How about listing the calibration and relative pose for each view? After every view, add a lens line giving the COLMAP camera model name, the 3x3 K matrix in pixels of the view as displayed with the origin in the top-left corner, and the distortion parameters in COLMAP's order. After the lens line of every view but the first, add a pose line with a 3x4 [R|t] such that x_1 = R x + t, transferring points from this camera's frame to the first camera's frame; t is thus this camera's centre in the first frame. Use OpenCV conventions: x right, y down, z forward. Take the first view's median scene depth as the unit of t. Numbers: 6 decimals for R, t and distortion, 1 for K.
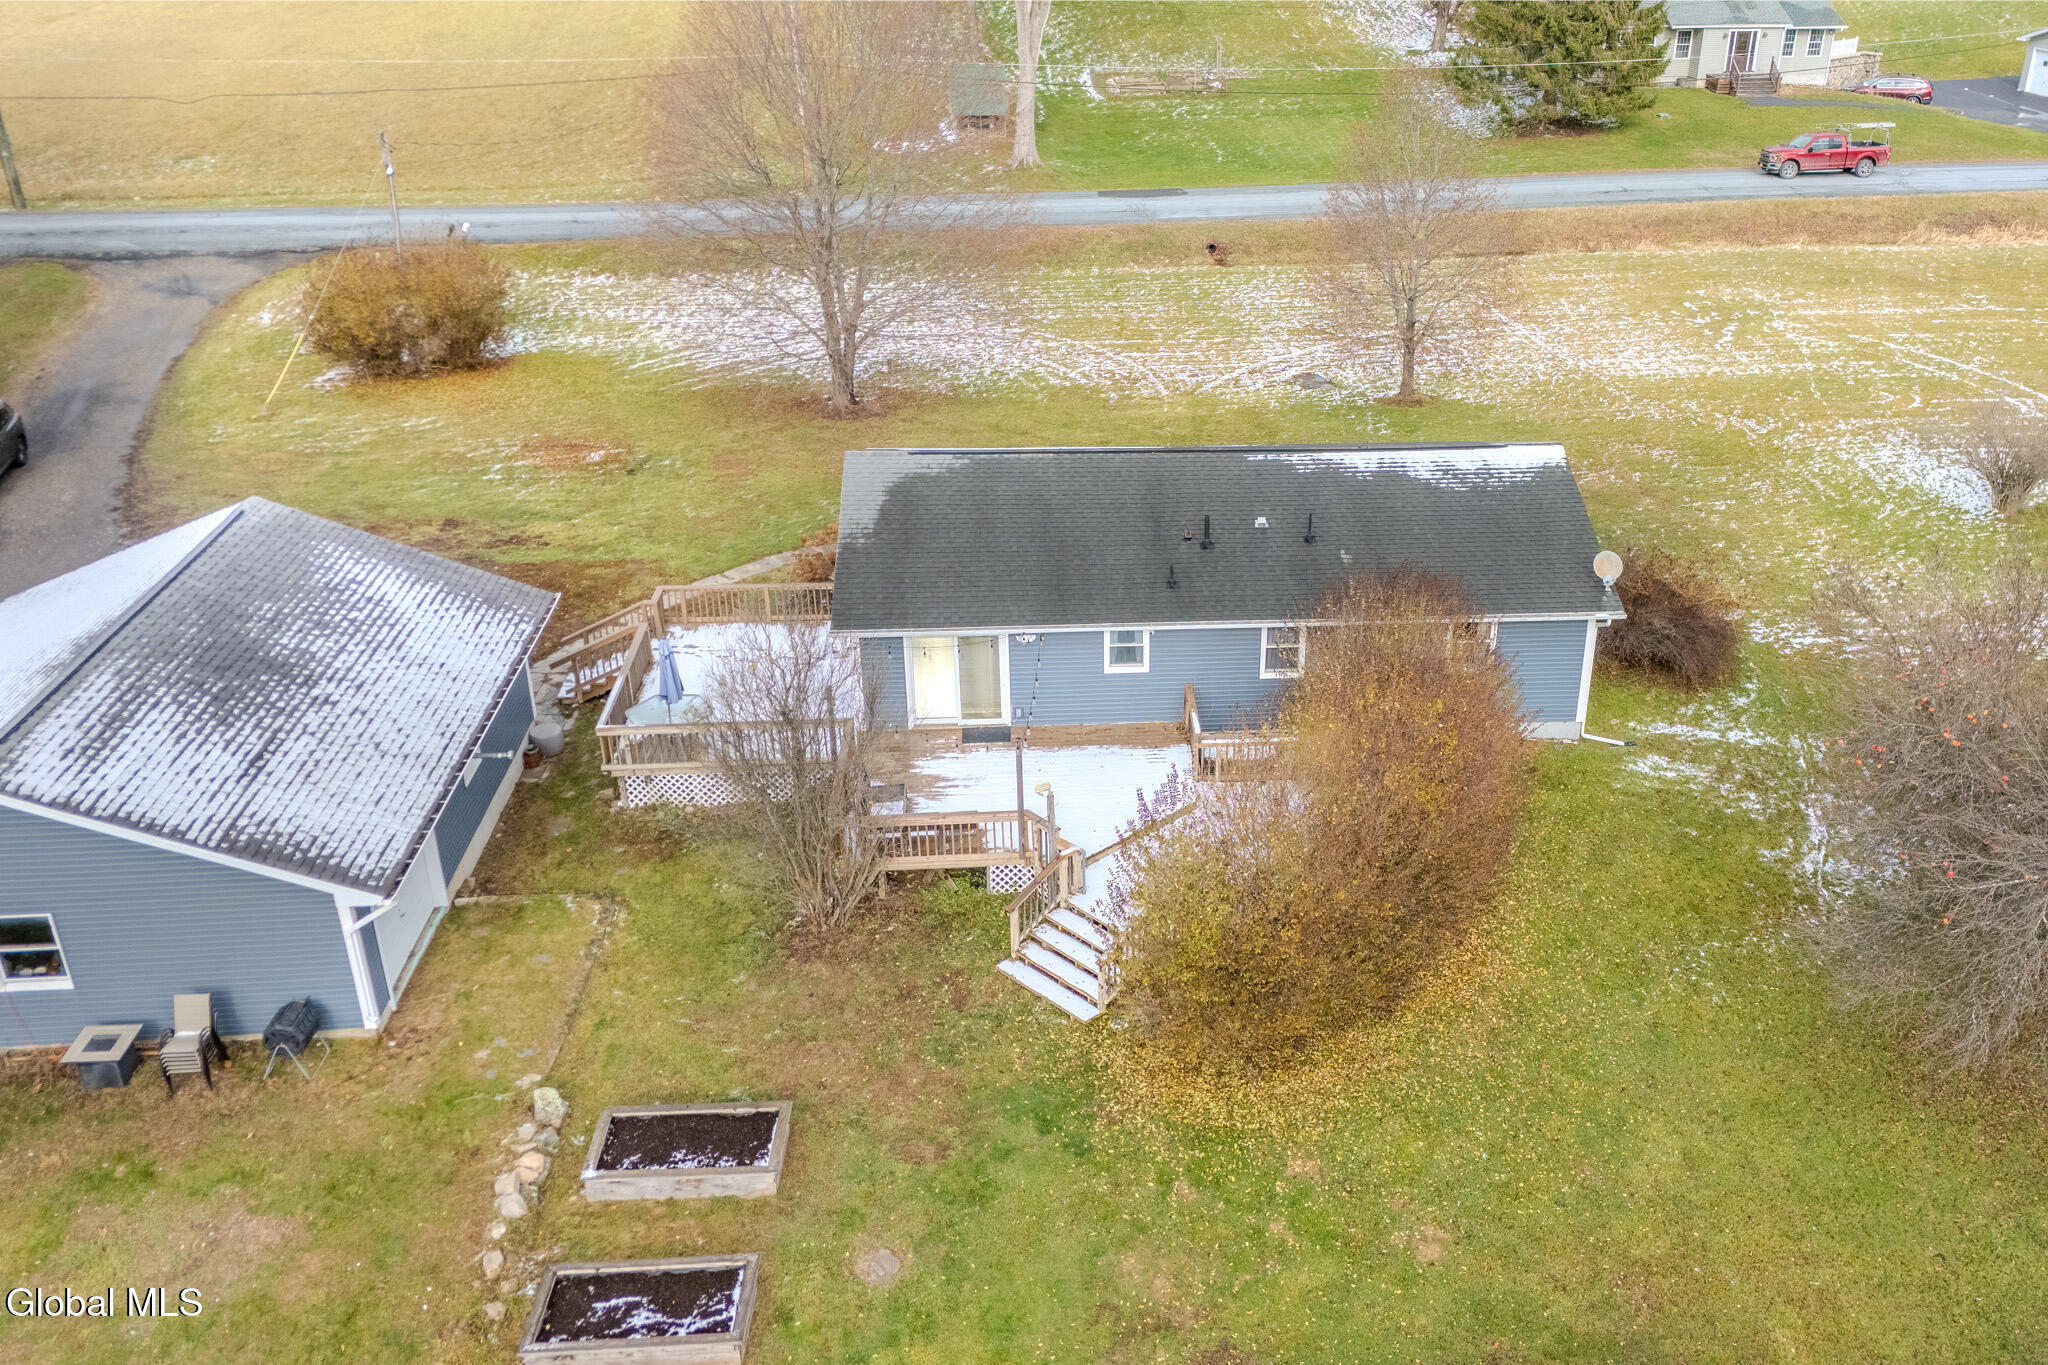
lens RADIAL K [[1765.4, 0, 1033.2], [0, 1765.4, 680.8], [0, 0, 1]] dist [0.073322, -0.063774]
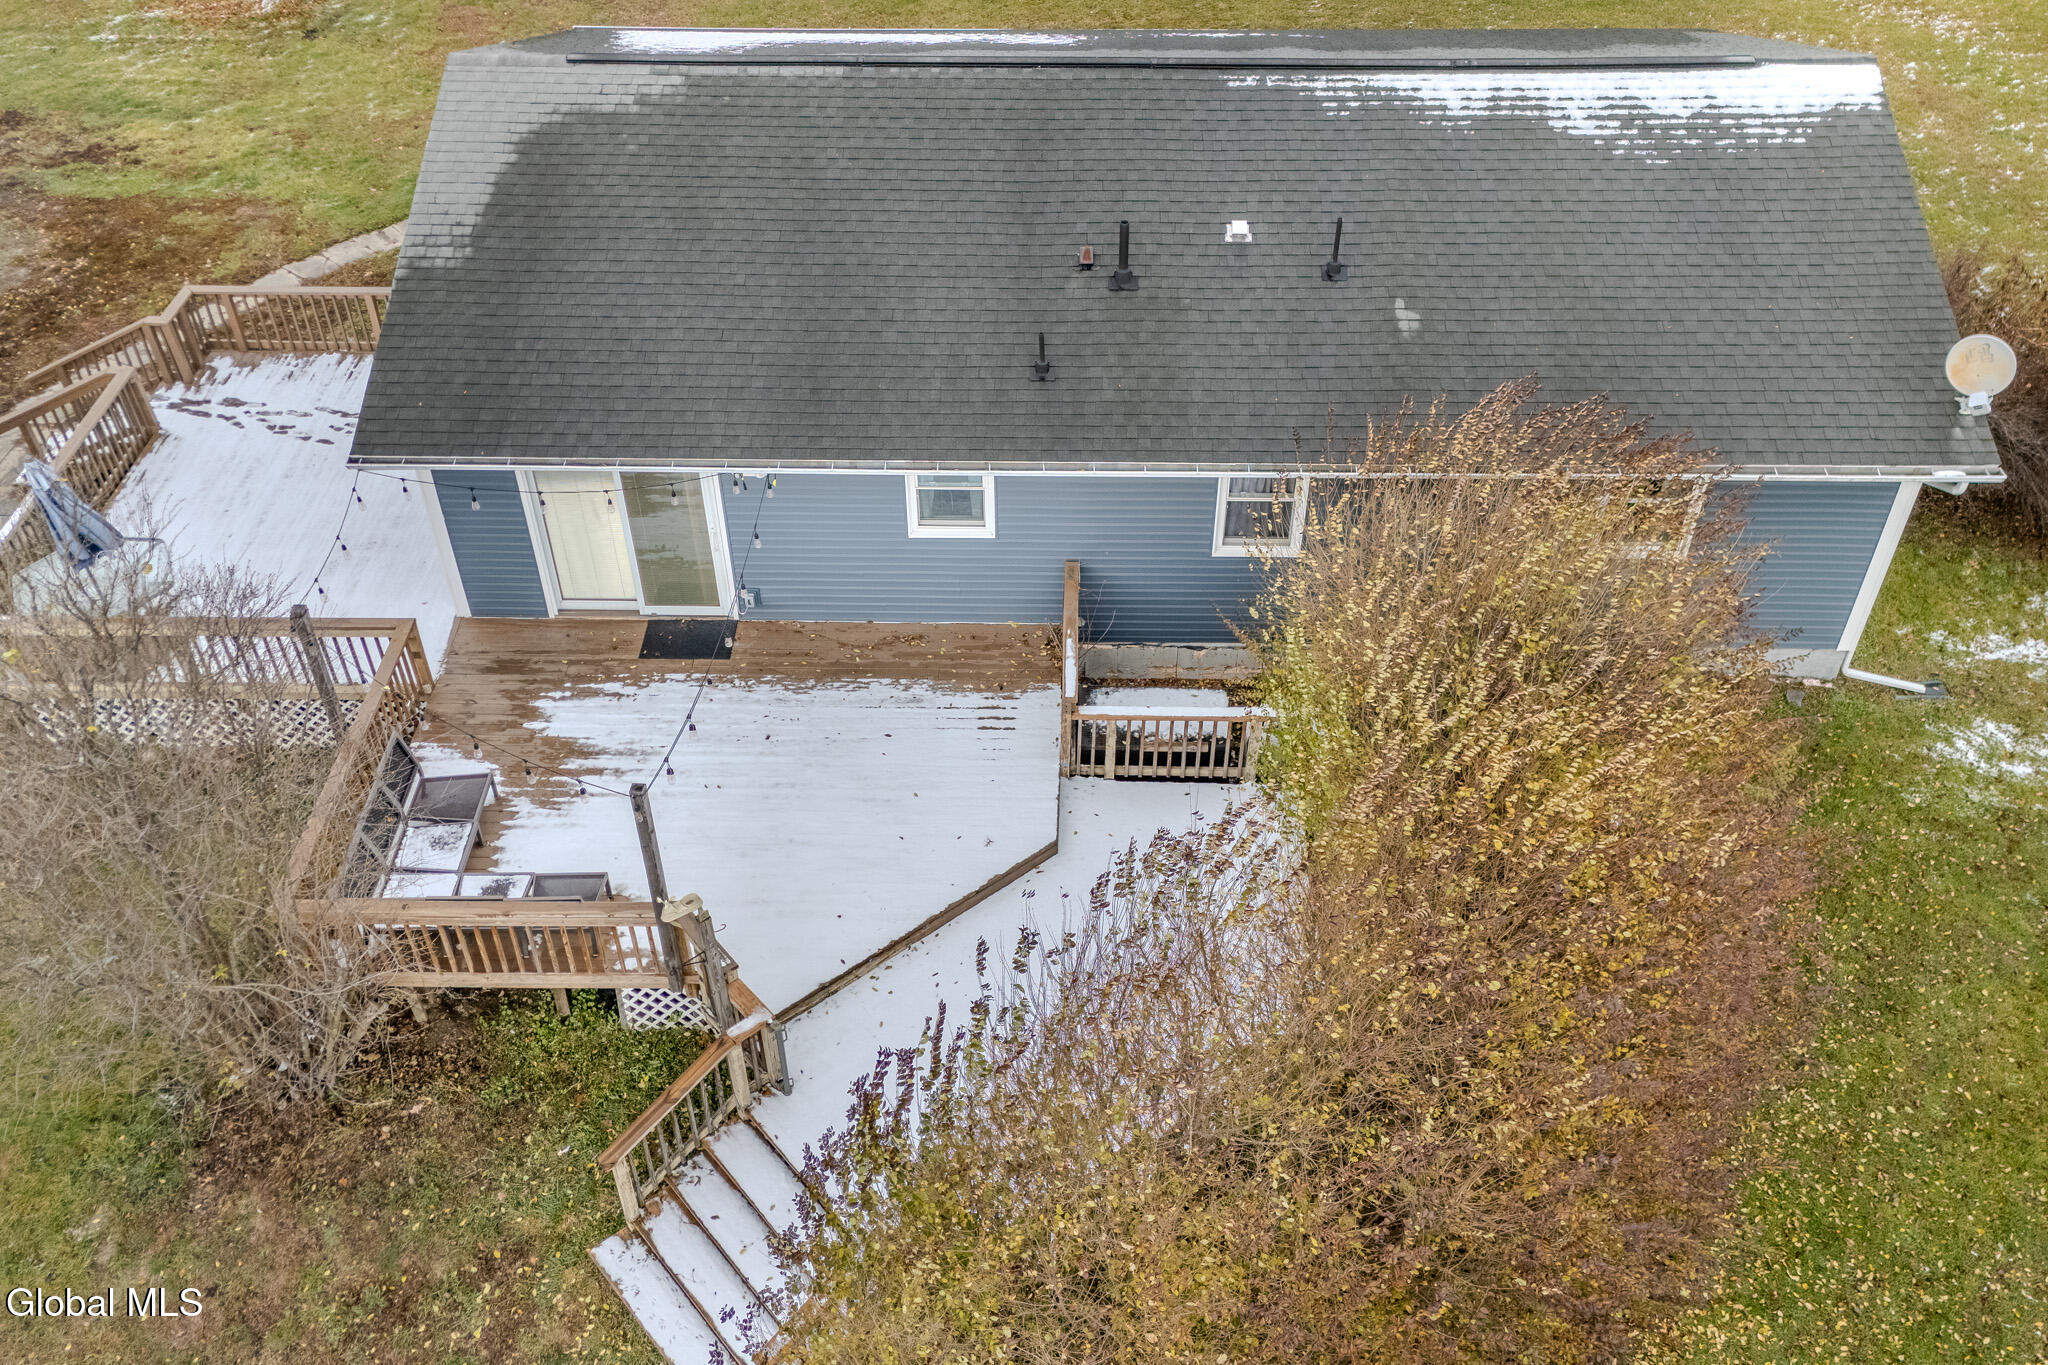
lens RADIAL K [[1765.4, 0, 943.9], [0, 1765.4, 664.9], [0, 0, 1]] dist [0.073322, -0.063774]
pose [[0.997417, 0.036479, -0.061873, 0.082312], [-0.019677, 0.967246, 0.253078, -0.097165], [0.069079, -0.251207, 0.965465, 0.485544]]
